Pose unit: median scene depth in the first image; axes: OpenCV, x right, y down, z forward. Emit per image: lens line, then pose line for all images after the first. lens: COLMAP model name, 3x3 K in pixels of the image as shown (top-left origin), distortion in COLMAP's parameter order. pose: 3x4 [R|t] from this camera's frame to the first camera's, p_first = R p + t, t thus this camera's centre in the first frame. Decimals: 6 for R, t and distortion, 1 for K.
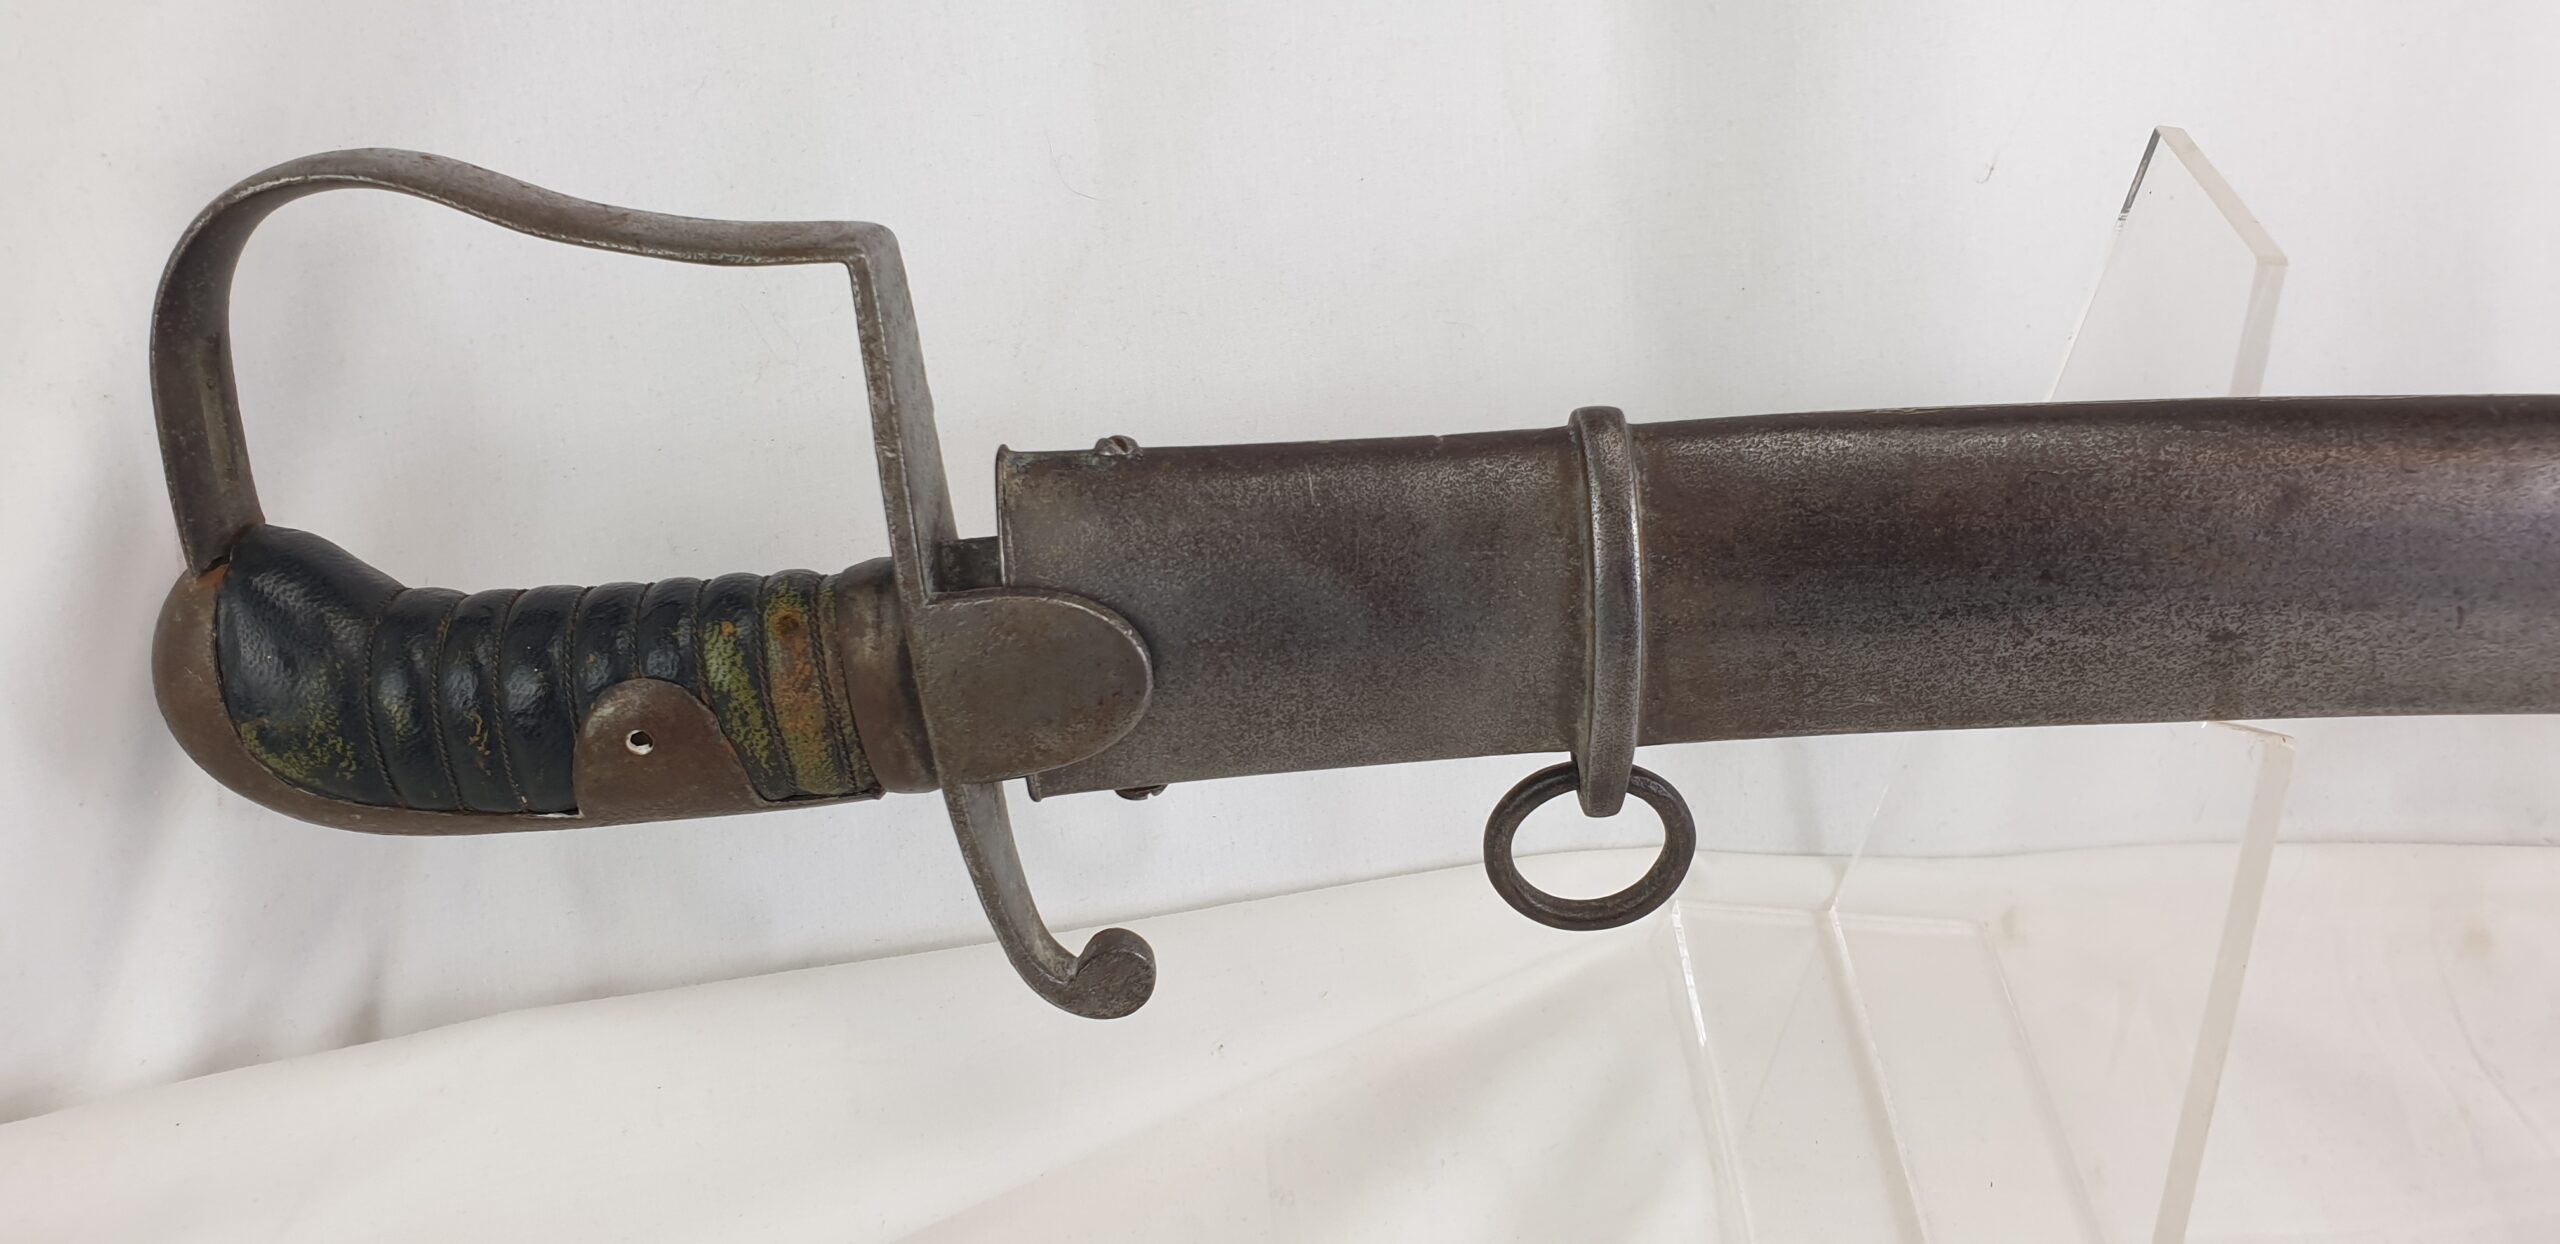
lens RADIAL K [[1924.8, 0, 1386.3], [0, 1924.8, 627.0], [0, 0, 1]] dist [0.024720, -0.004628]
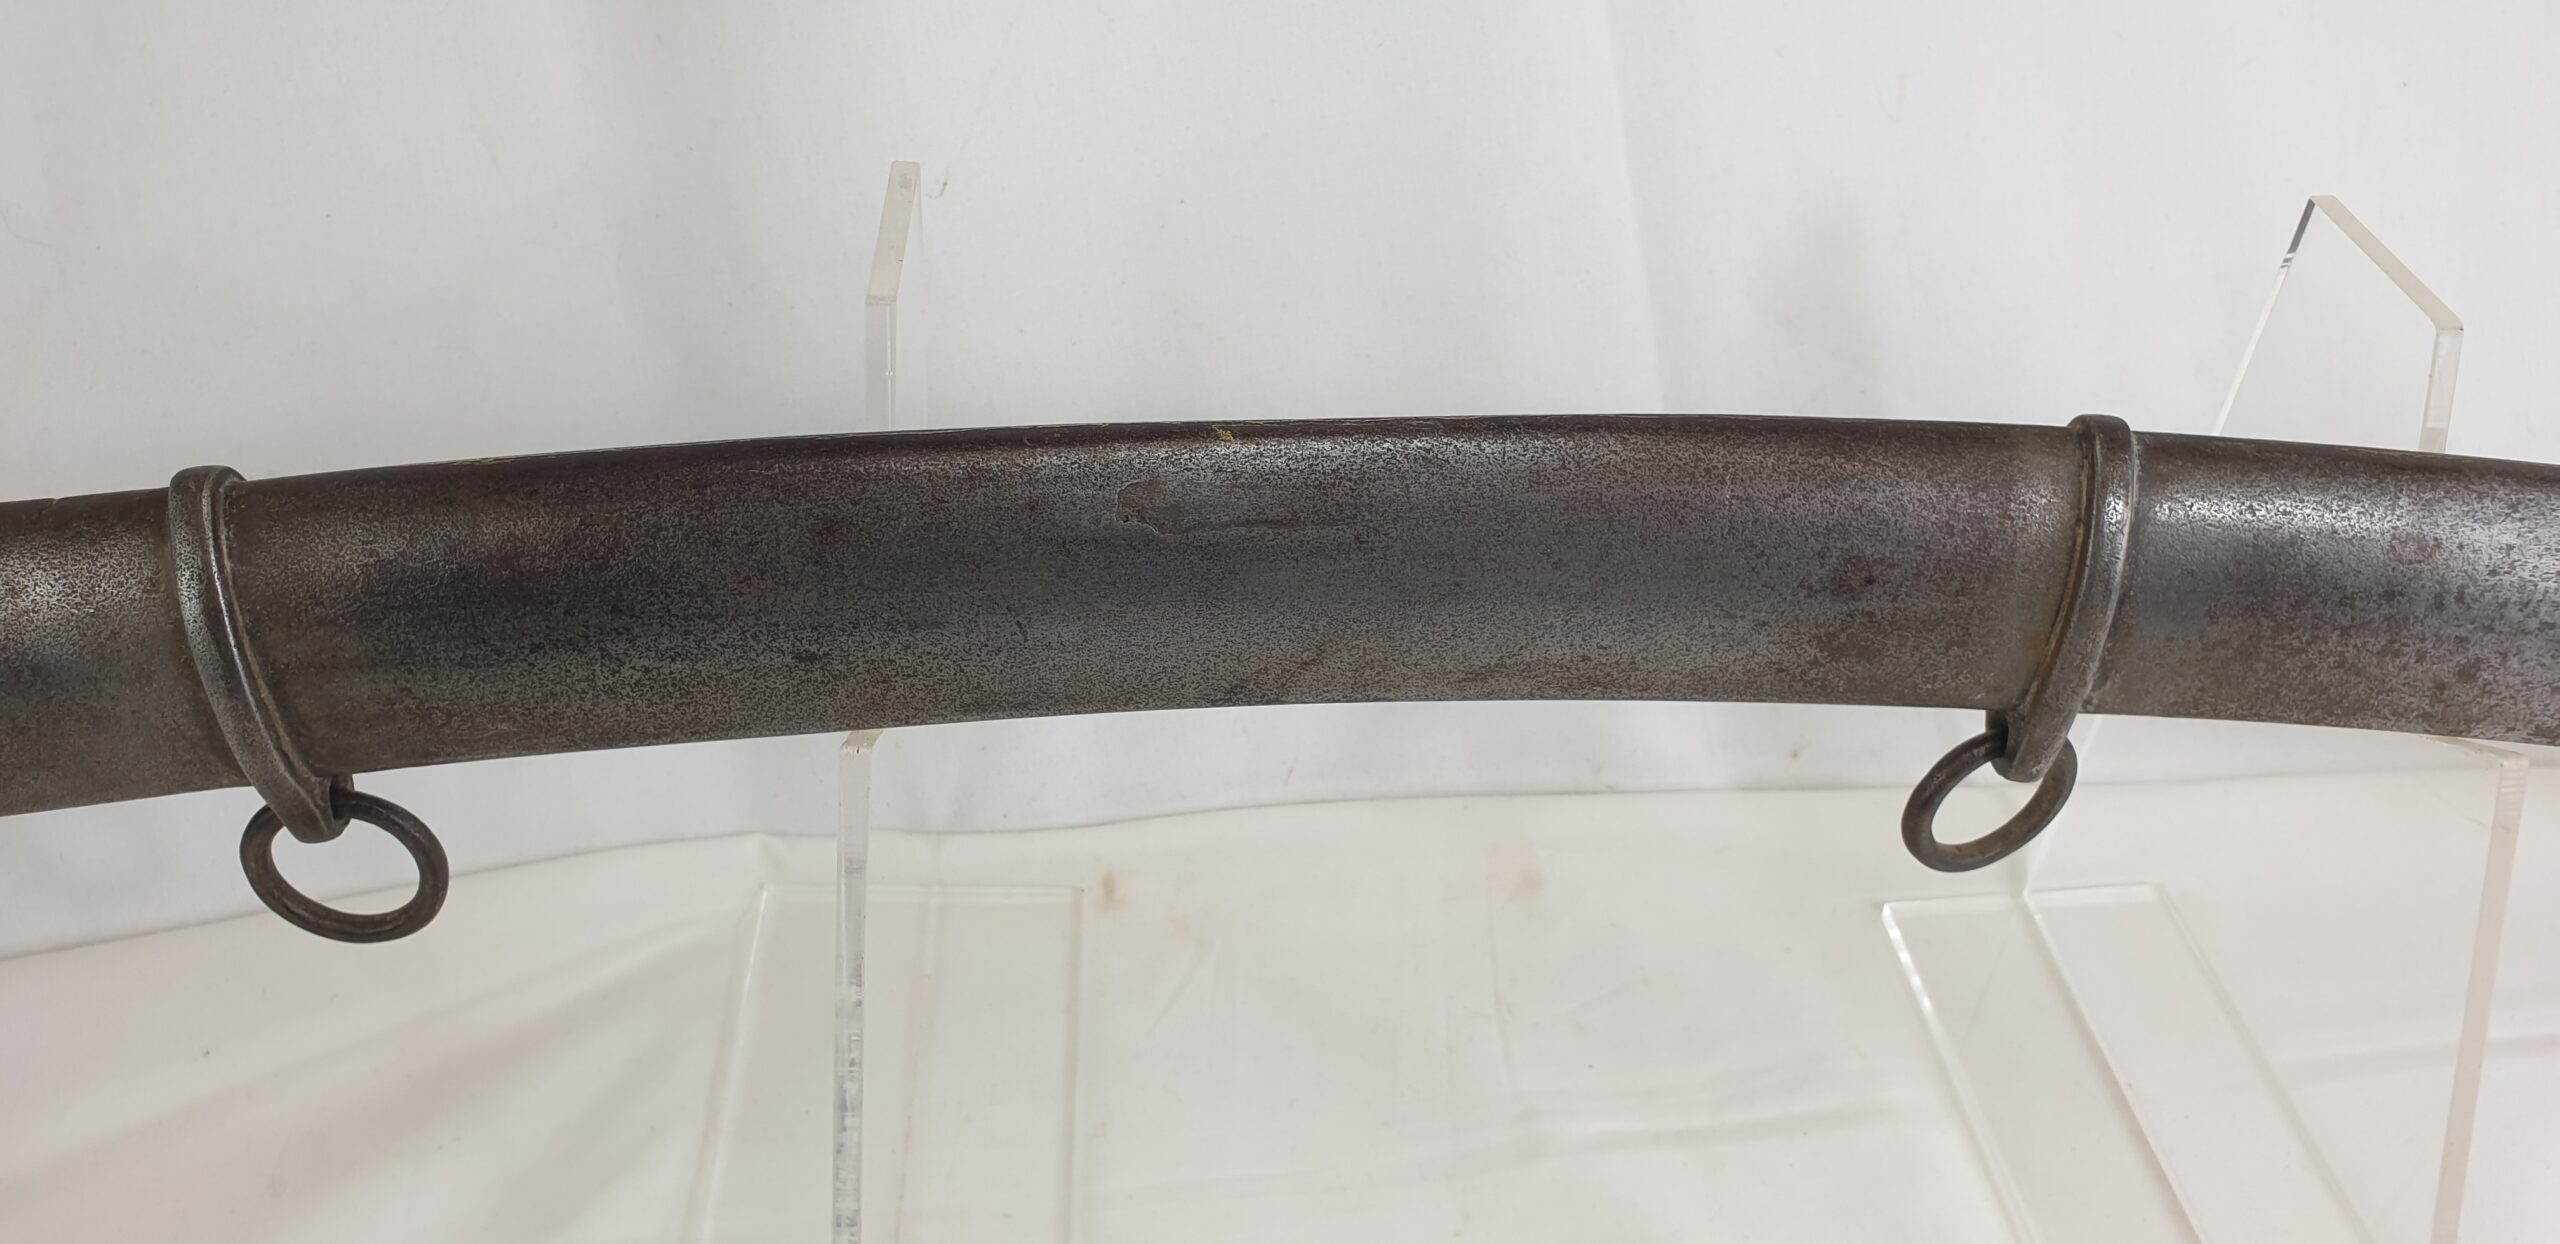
lens RADIAL K [[1924.8, 0, 1386.3], [0, 1924.8, 627.0], [0, 0, 1]] dist [0.024720, -0.004628]
pose [[0.999139, -0.040451, 0.009217, 0.750747], [0.040028, 0.998305, 0.042247, -0.044867], [-0.010910, -0.041842, 0.999065, -0.080568]]
